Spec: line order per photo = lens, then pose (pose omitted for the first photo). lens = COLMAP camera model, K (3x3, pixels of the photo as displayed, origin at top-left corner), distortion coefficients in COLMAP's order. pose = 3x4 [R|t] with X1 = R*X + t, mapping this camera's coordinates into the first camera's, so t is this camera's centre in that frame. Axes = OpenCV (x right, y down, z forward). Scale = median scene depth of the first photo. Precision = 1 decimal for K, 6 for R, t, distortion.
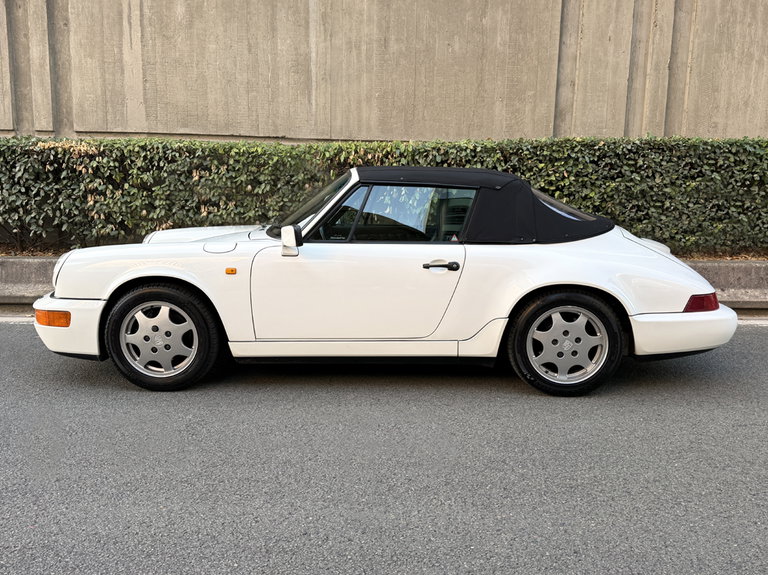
lens RADIAL K [[674.4, 0, 384.0], [0, 674.4, 287.5], [0, 0, 1]] dist [0.150004, -0.305593]
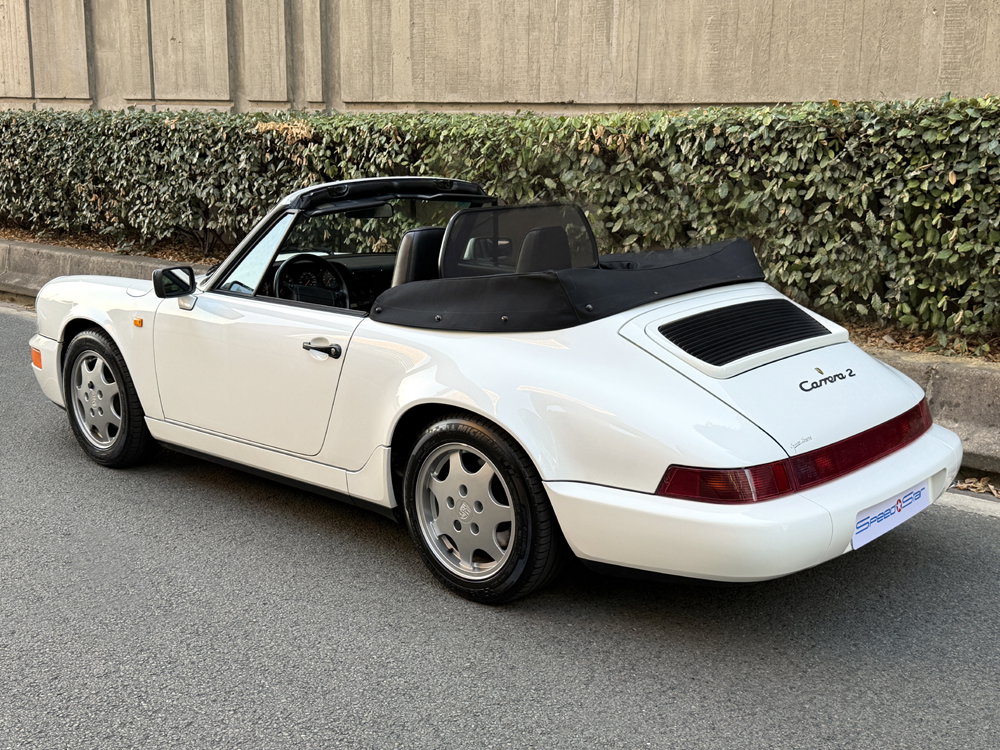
lens RADIAL K [[1172.4, 0, 500.0], [0, 1172.4, 375.0], [0, 0, 1]] dist [0.256276, -0.716674]
pose [[0.746390, 0.129314, -0.652825, 0.588514], [-0.093364, 0.991586, 0.089671, -0.076607], [0.658928, -0.005979, 0.752182, 0.177158]]
